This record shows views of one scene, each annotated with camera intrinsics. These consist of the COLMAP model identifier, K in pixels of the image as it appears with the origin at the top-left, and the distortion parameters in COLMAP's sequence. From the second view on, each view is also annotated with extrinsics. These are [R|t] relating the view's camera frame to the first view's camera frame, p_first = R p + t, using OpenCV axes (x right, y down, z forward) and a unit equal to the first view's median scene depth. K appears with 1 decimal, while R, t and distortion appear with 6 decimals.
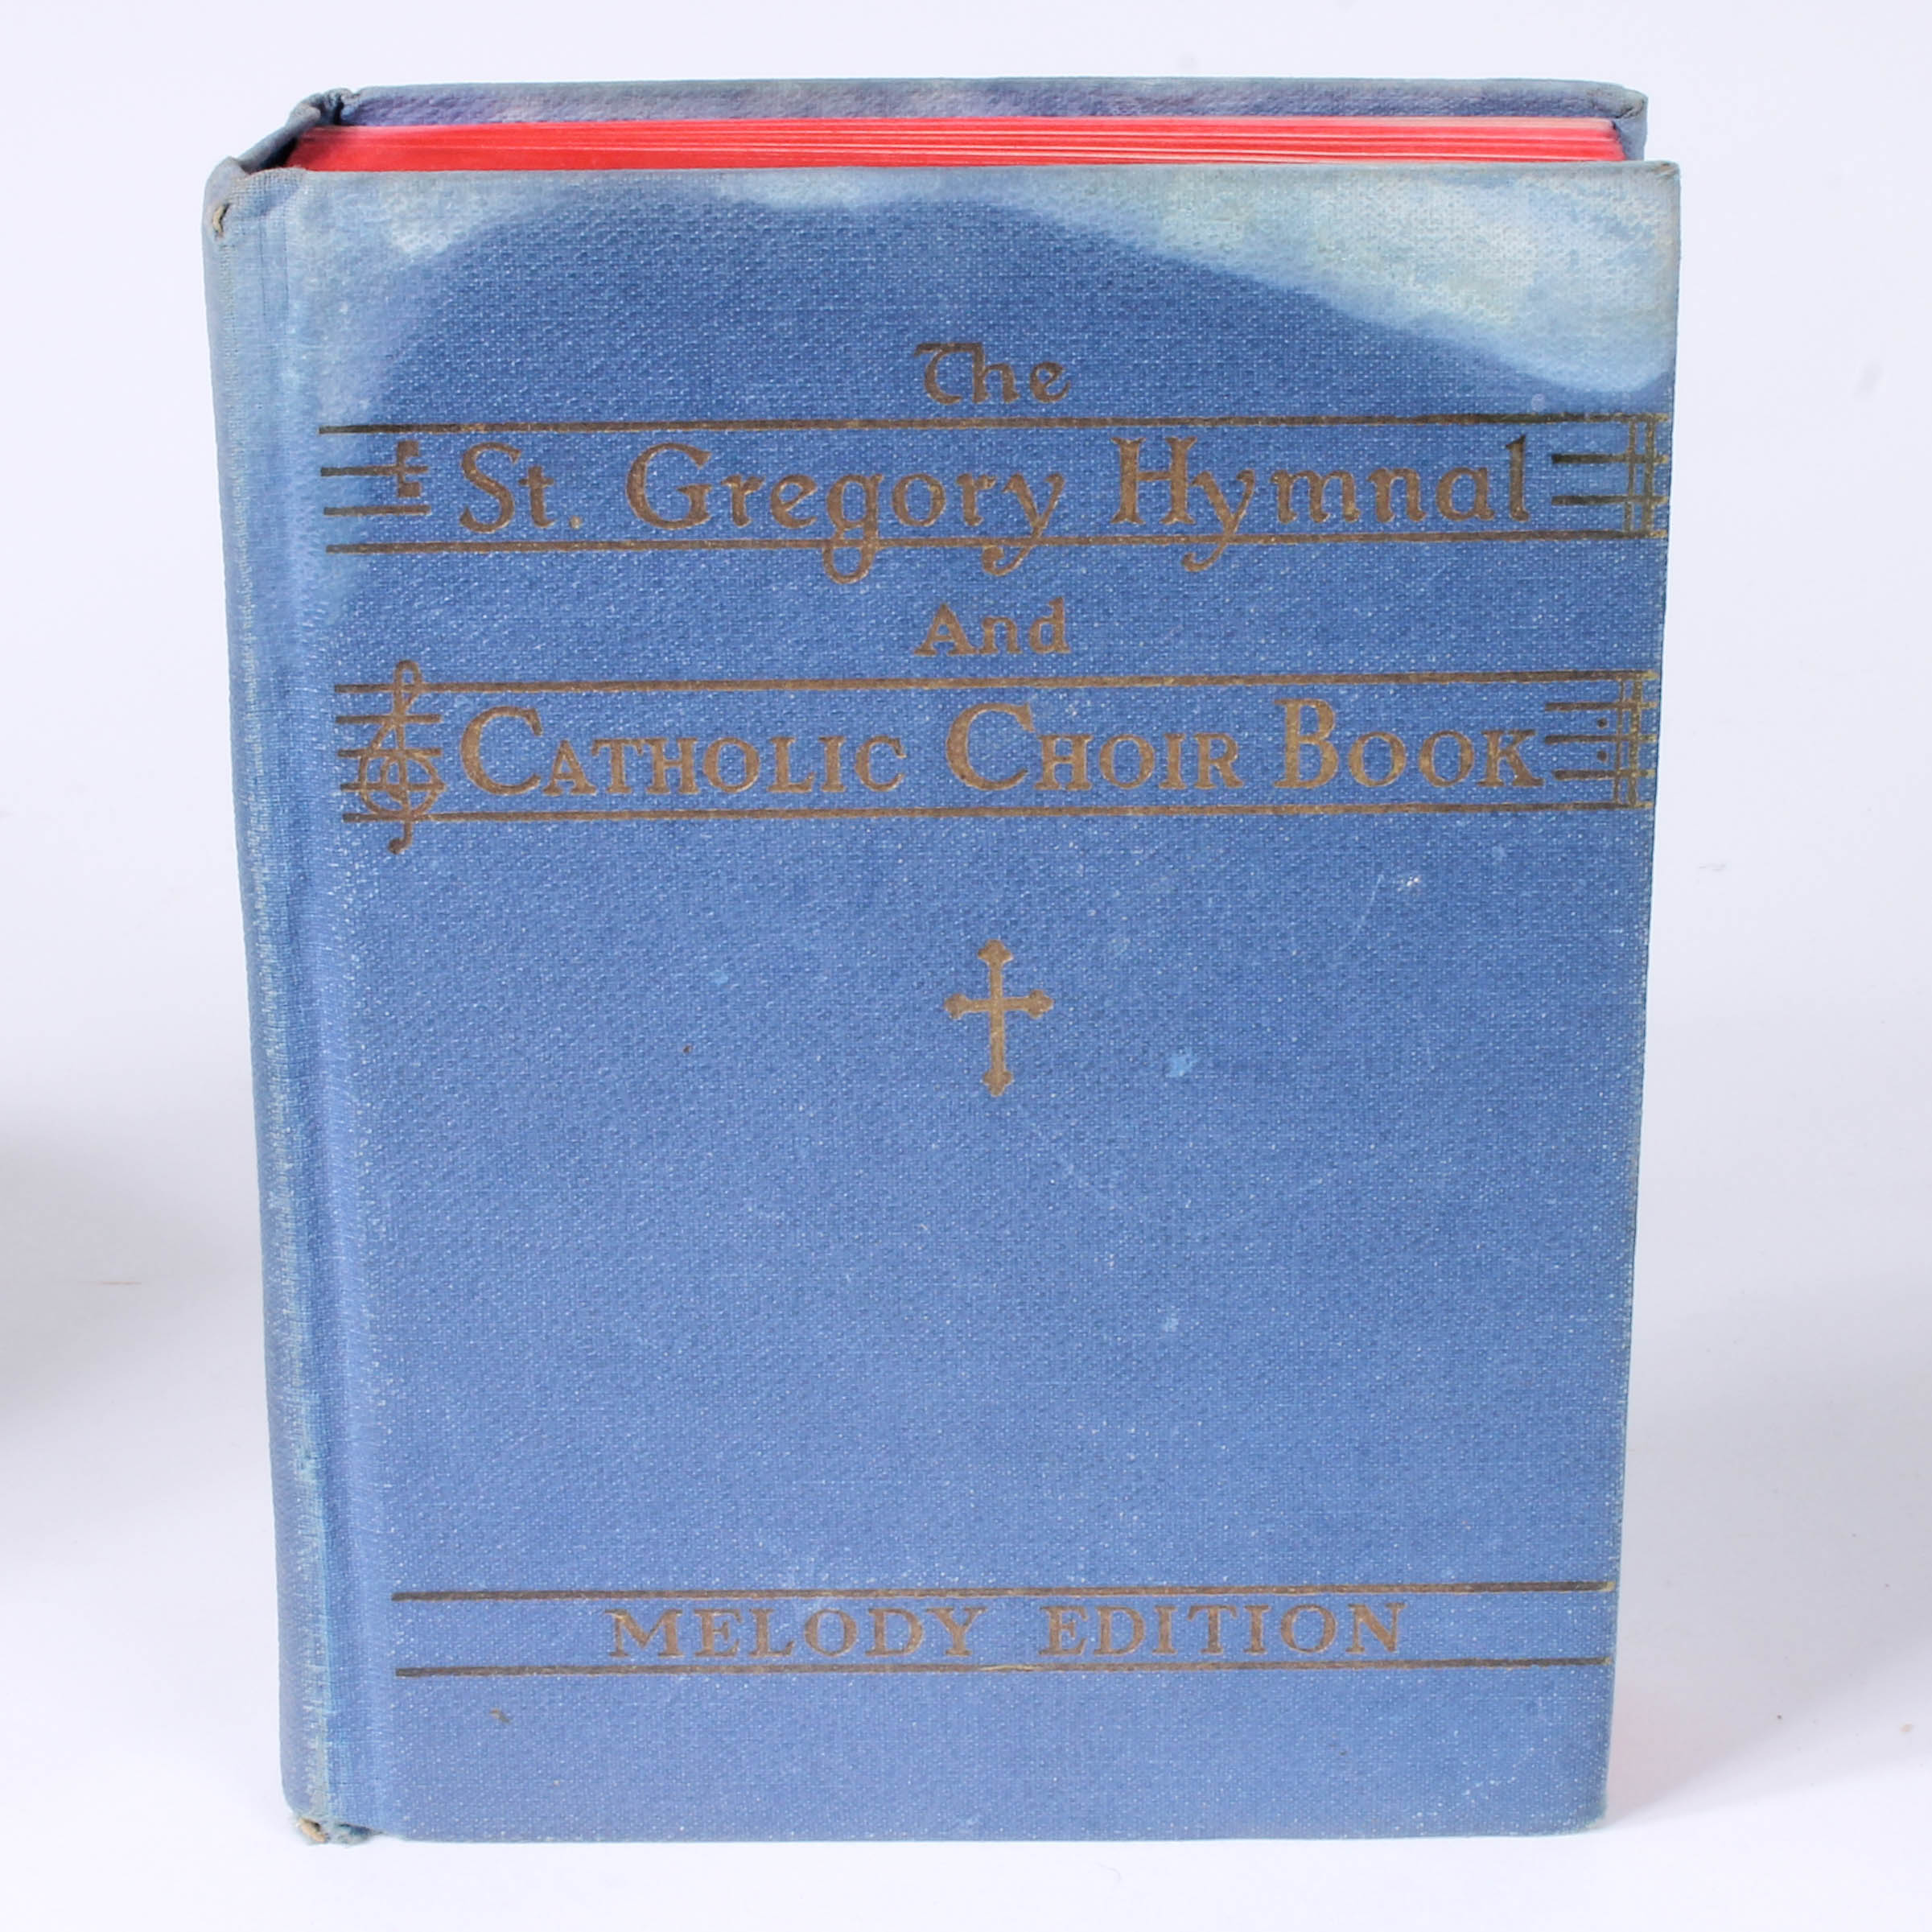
lens RADIAL K [[4846.5, 0, 962.5], [0, 4846.5, 962.3], [0, 0, 1]] dist [-0.004934, 0.000000]
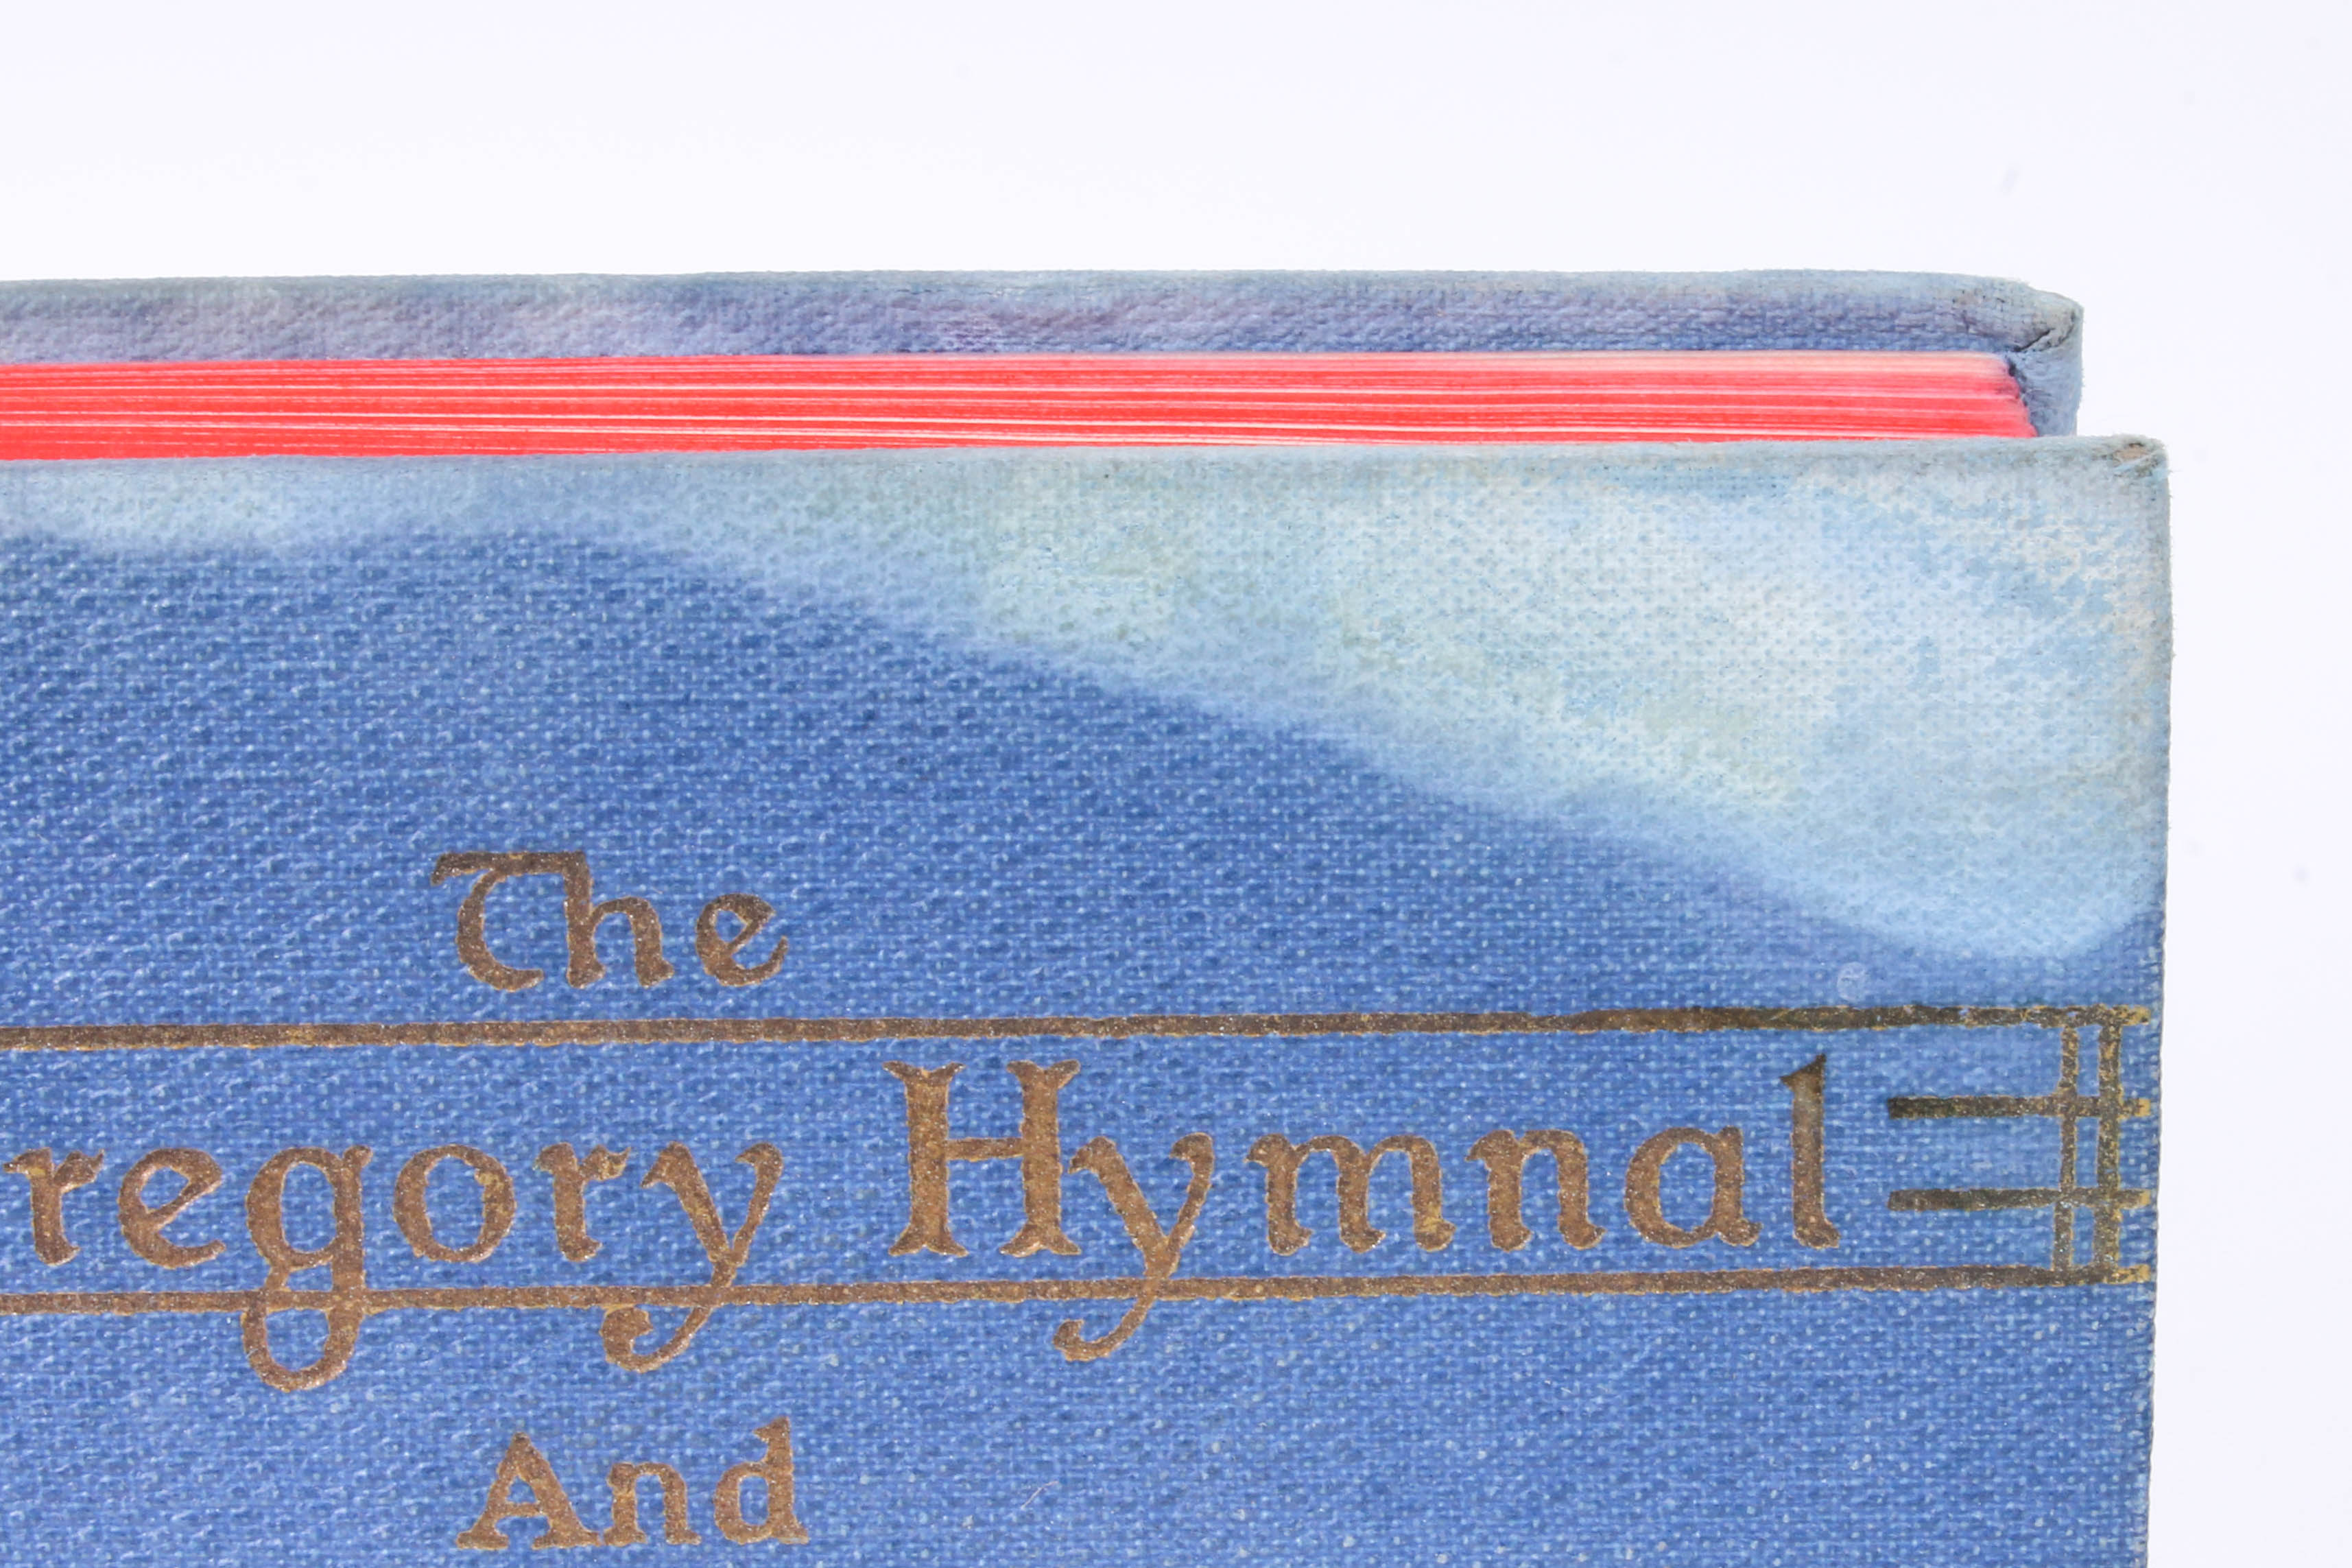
lens RADIAL K [[6785.4, 0, 1179.7], [0, 6785.4, 783.1], [0, 0, 1]] dist [0.088865, 0.000000]
pose [[0.999909, -0.003930, 0.012876, 0.049197], [0.005430, 0.992928, -0.118597, -0.059796], [-0.012319, 0.118656, 0.992859, 0.381678]]
